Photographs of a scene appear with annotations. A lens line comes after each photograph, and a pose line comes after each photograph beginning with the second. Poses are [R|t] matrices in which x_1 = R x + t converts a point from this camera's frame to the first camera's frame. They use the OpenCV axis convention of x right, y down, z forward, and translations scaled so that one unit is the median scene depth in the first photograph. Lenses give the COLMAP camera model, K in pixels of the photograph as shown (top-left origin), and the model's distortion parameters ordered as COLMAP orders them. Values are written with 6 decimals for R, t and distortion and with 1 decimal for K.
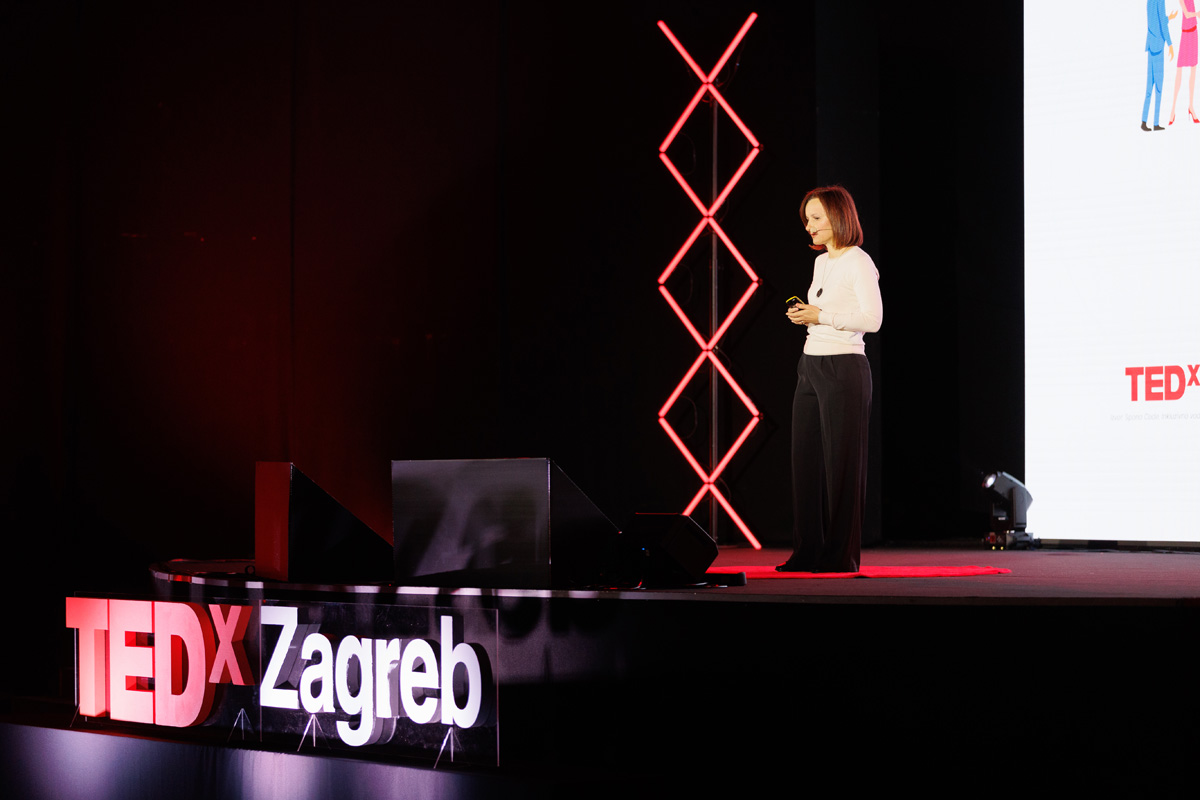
lens RADIAL K [[4009.2, 0, 600.0], [0, 4009.2, 400.0], [0, 0, 1]] dist [-0.007483, -0.246305]
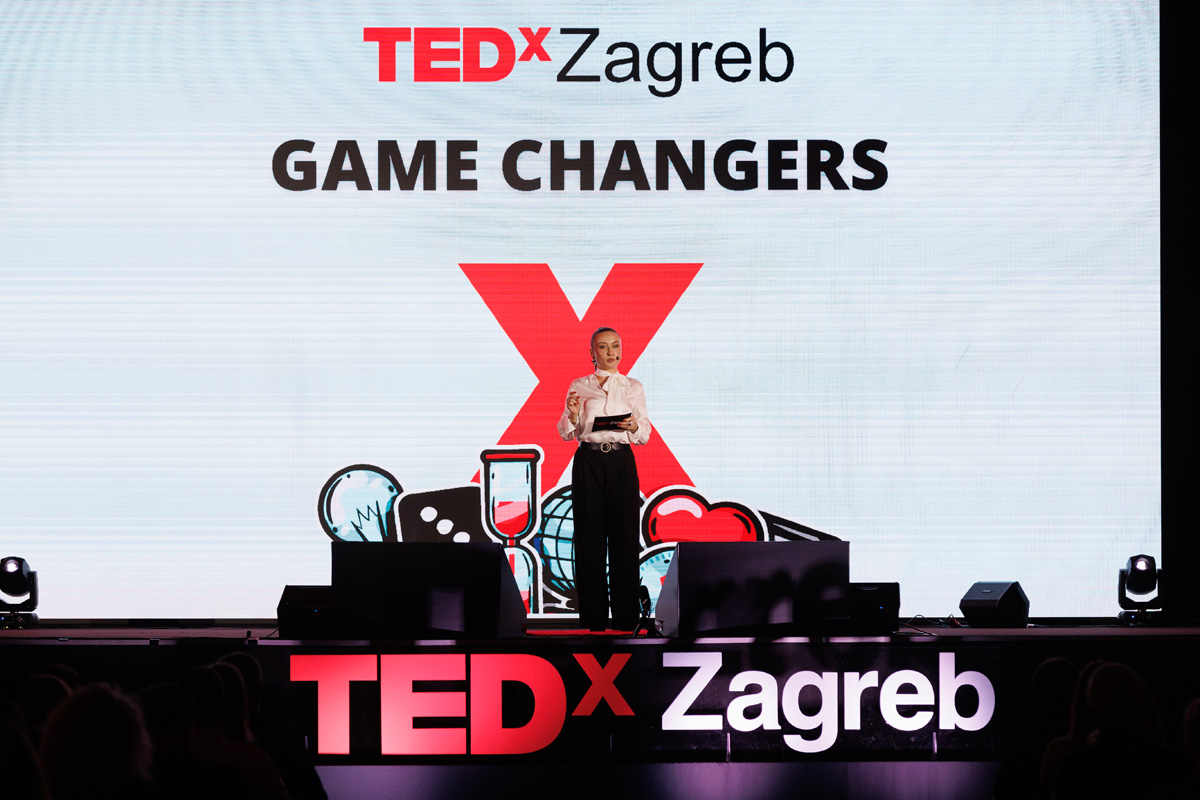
lens RADIAL K [[6702.1, 0, 600.0], [0, 6702.1, 400.0], [0, 0, 1]] dist [0.040512, 9.164724]
pose [[0.501474, 0.028104, 0.864716, -1.883910], [-0.017648, 0.999597, -0.022254, 0.017370], [-0.864993, -0.004101, 0.501768, -0.068600]]
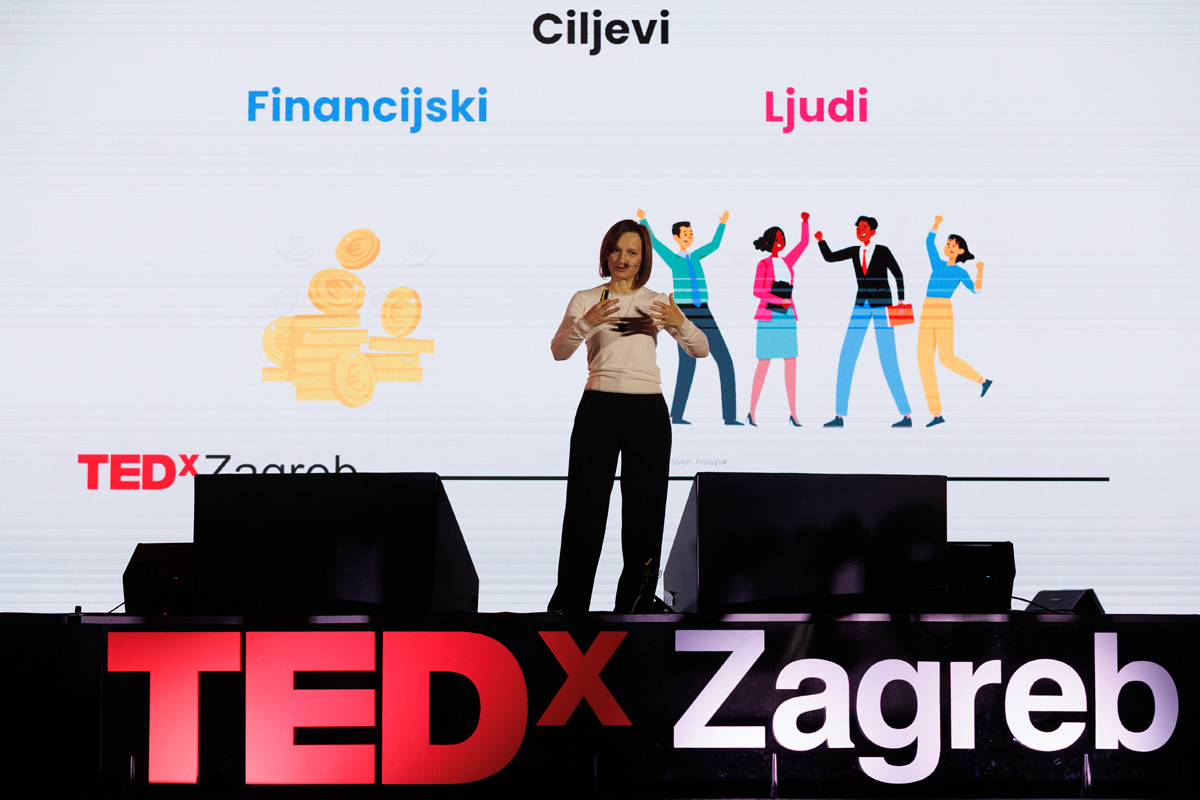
lens RADIAL K [[3498.0, 0, 600.0], [0, 3498.0, 400.0], [0, 0, 1]] dist [0.105166, -1.643072]
pose [[0.510564, 0.082977, 0.855827, -0.702287], [-0.021328, 0.996249, -0.083868, 0.062341], [-0.859575, 0.024567, 0.510418, 0.601903]]
